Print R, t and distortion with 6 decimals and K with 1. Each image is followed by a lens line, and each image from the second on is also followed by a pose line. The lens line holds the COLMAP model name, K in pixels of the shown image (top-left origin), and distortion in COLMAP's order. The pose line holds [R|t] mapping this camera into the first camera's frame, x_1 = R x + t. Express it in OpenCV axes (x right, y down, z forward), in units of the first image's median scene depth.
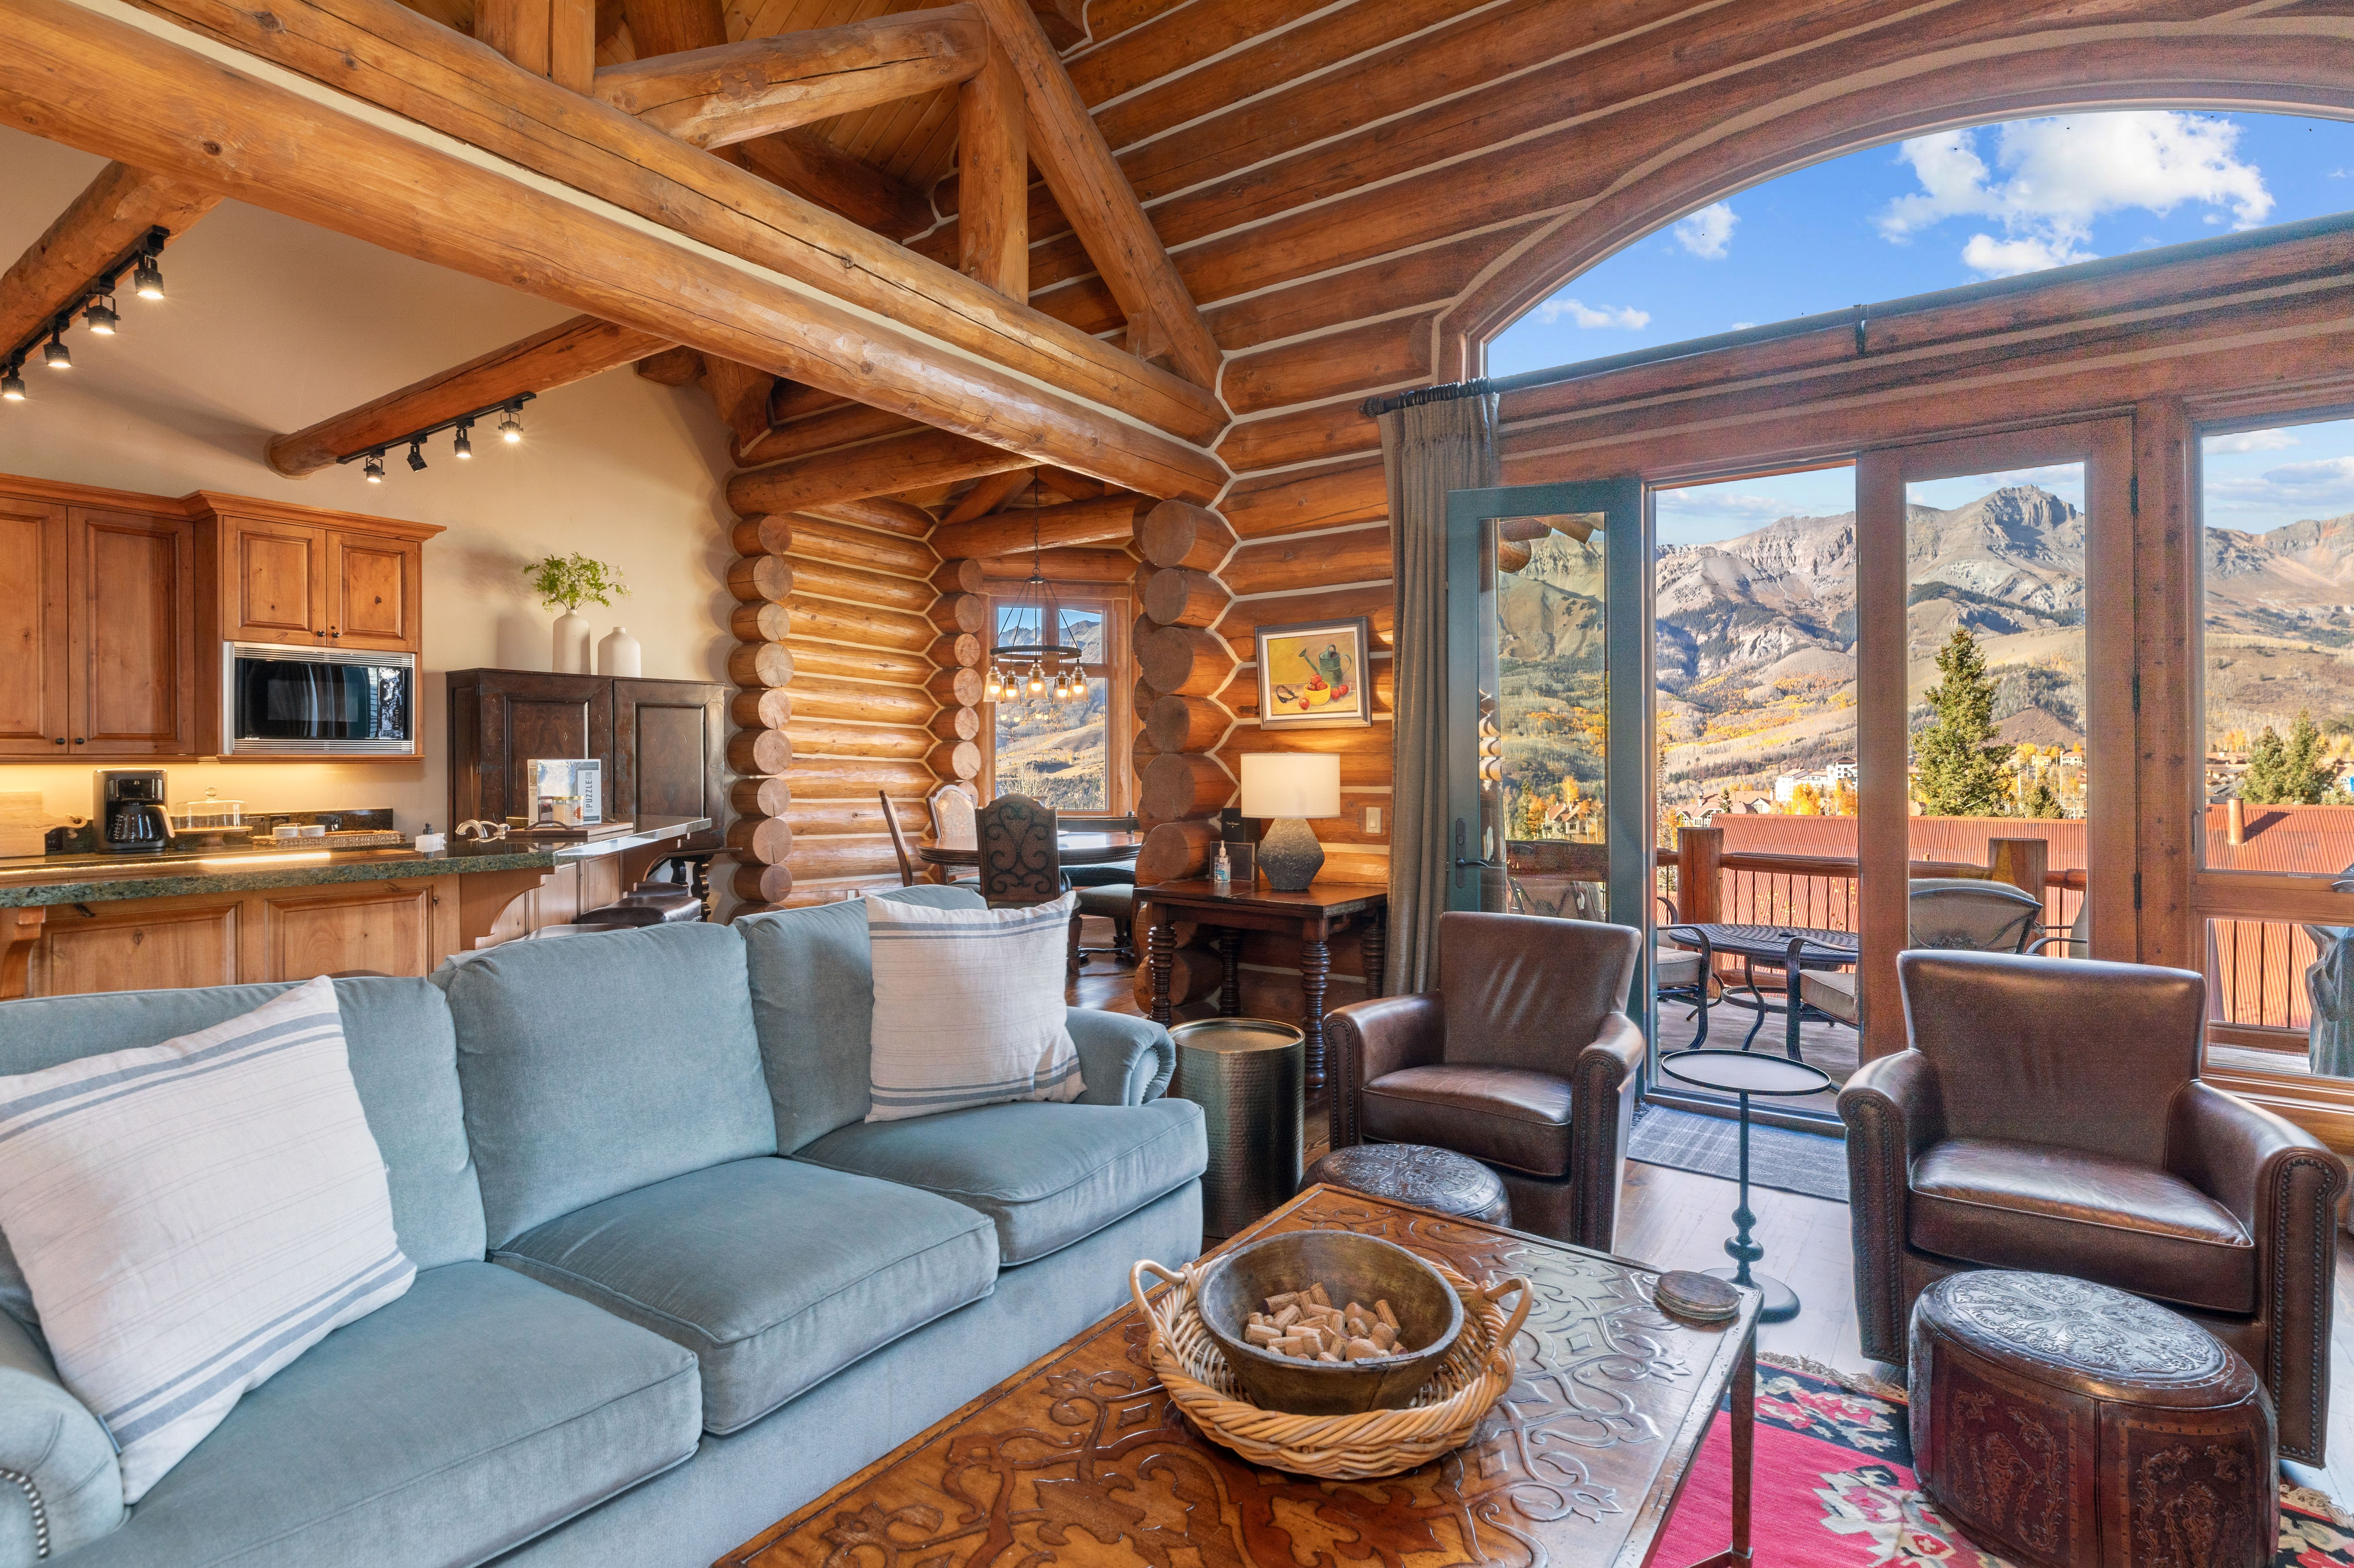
lens RADIAL K [[1150.4, 0, 1217.3], [0, 1150.4, 767.1], [0, 0, 1]] dist [-0.003119, 0.000662]
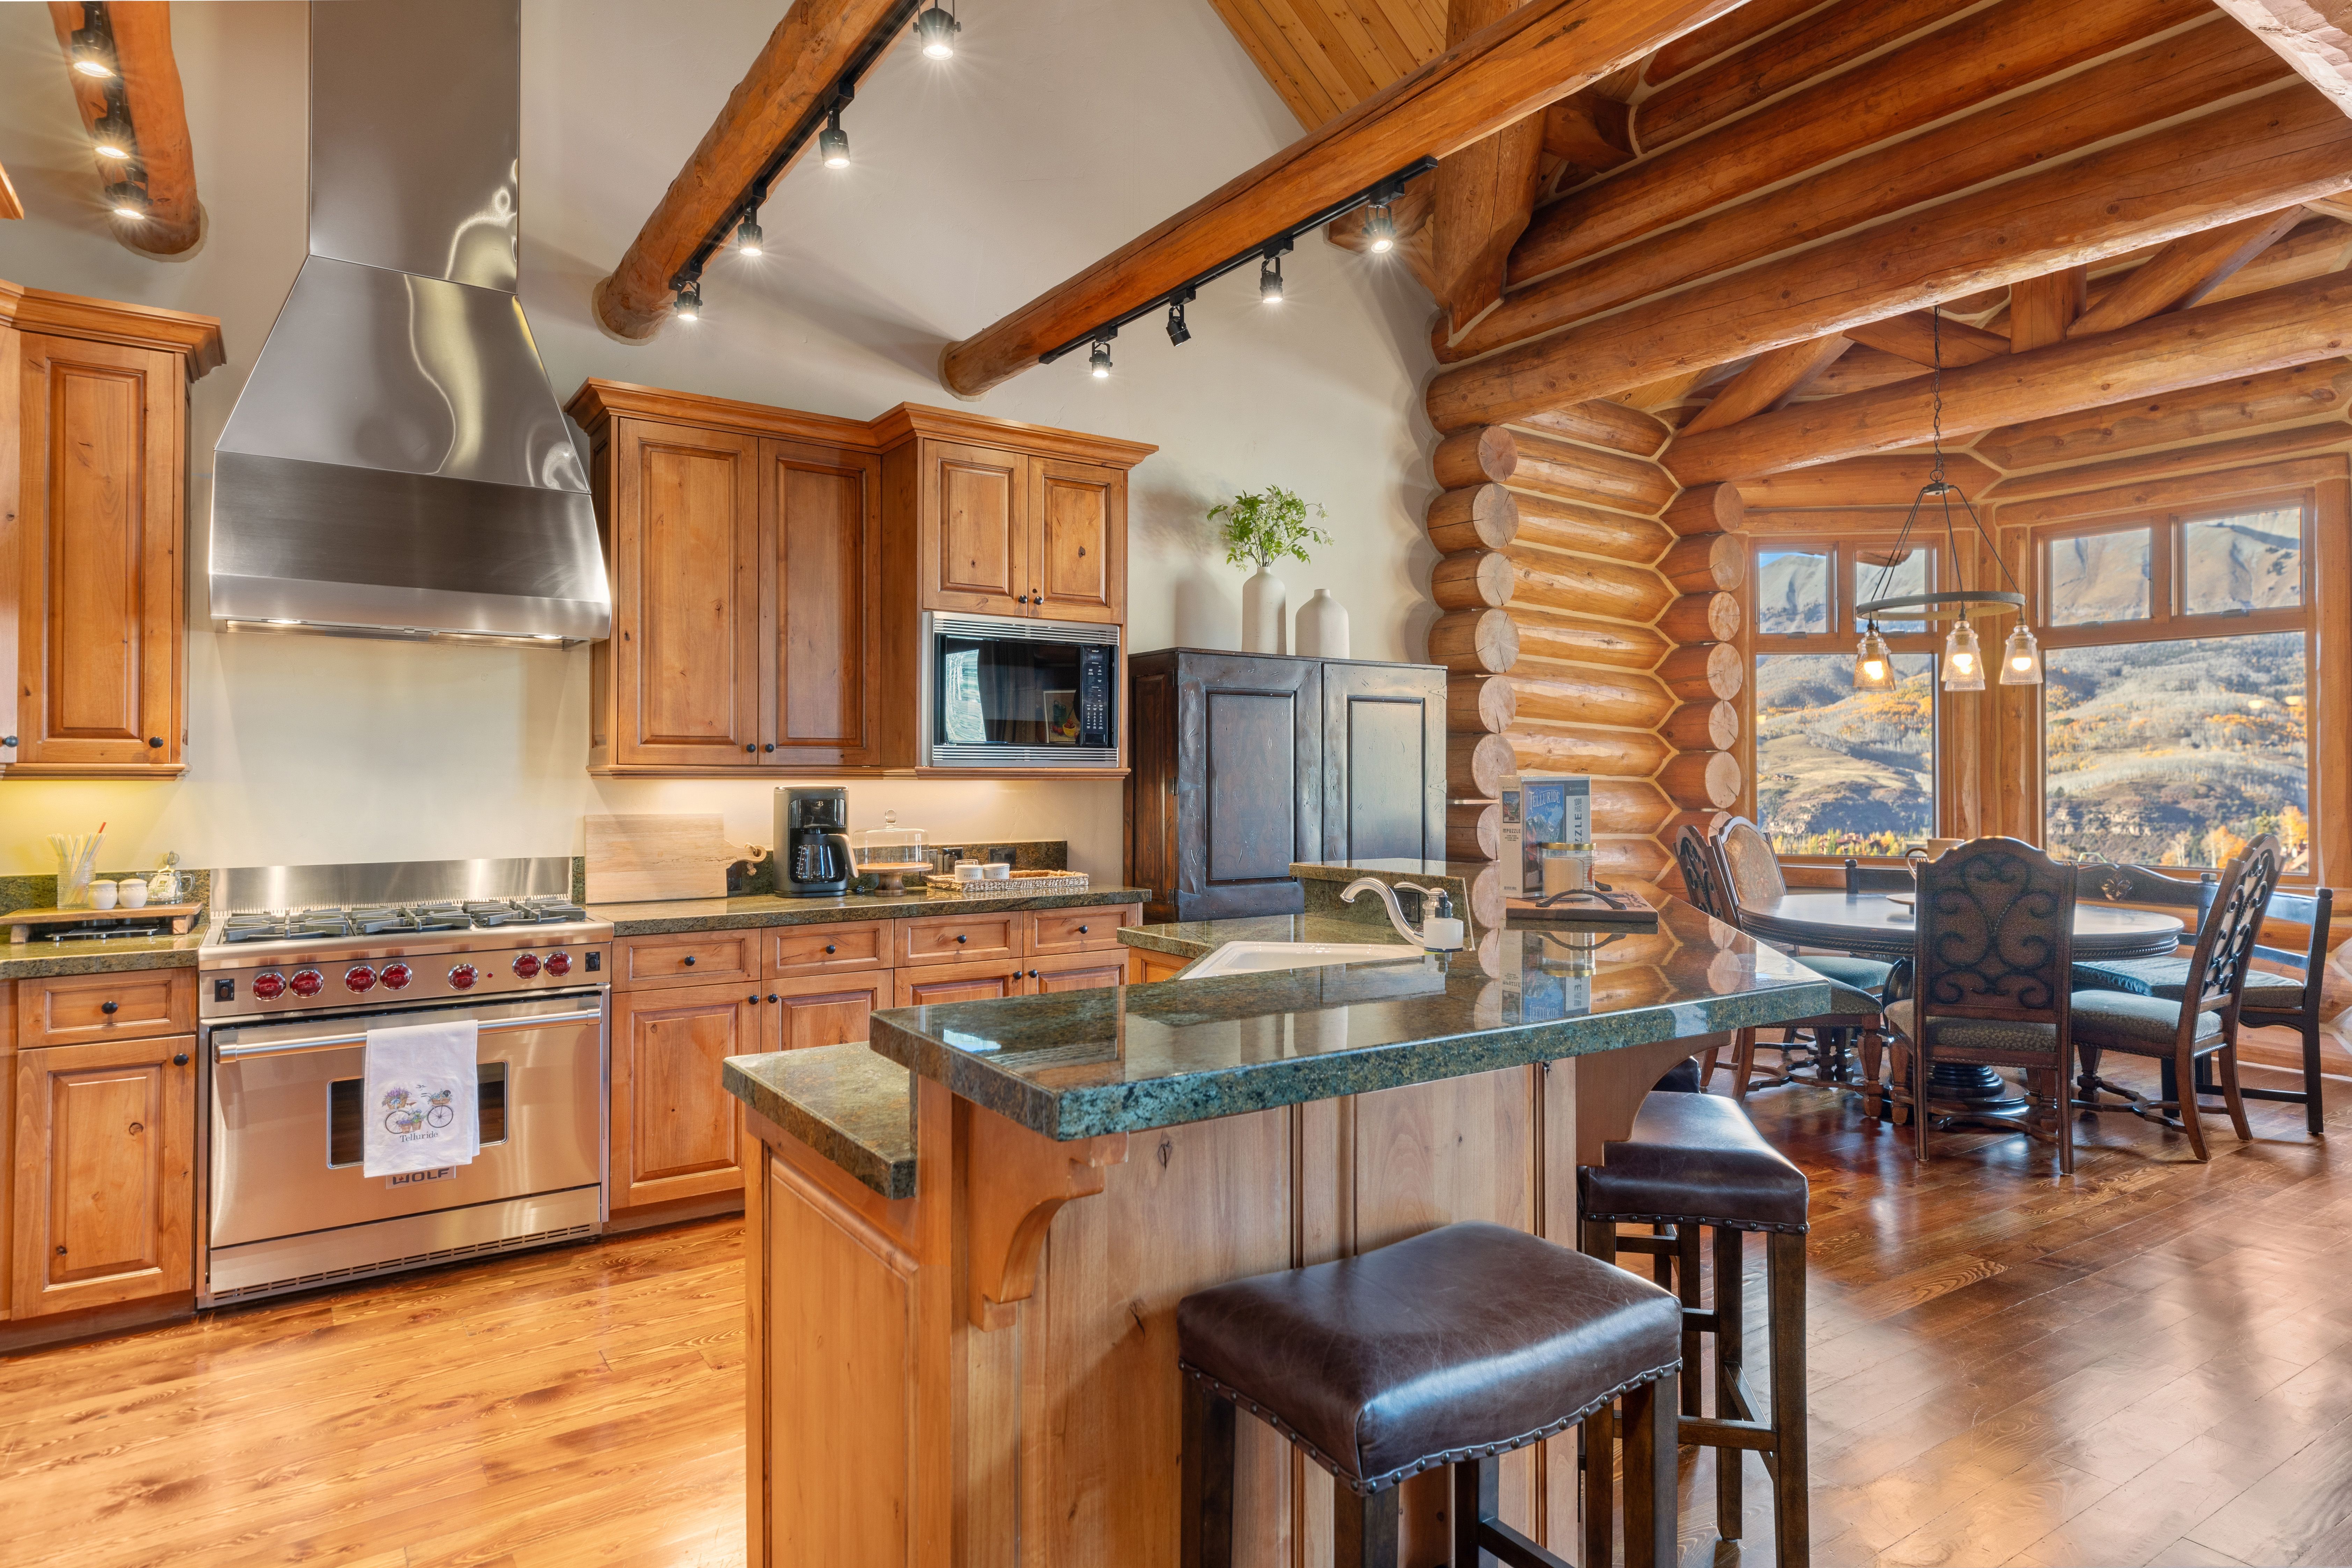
lens RADIAL K [[1325.4, 0, 1176.0], [0, 1325.4, 784.0], [0, 0, 1]] dist [0.000894, 0.000790]
pose [[0.931680, 0.007681, -0.363198, -0.314910], [-0.008307, 0.999965, -0.000160, -0.000852], [0.363184, 0.003166, 0.931712, 0.211426]]
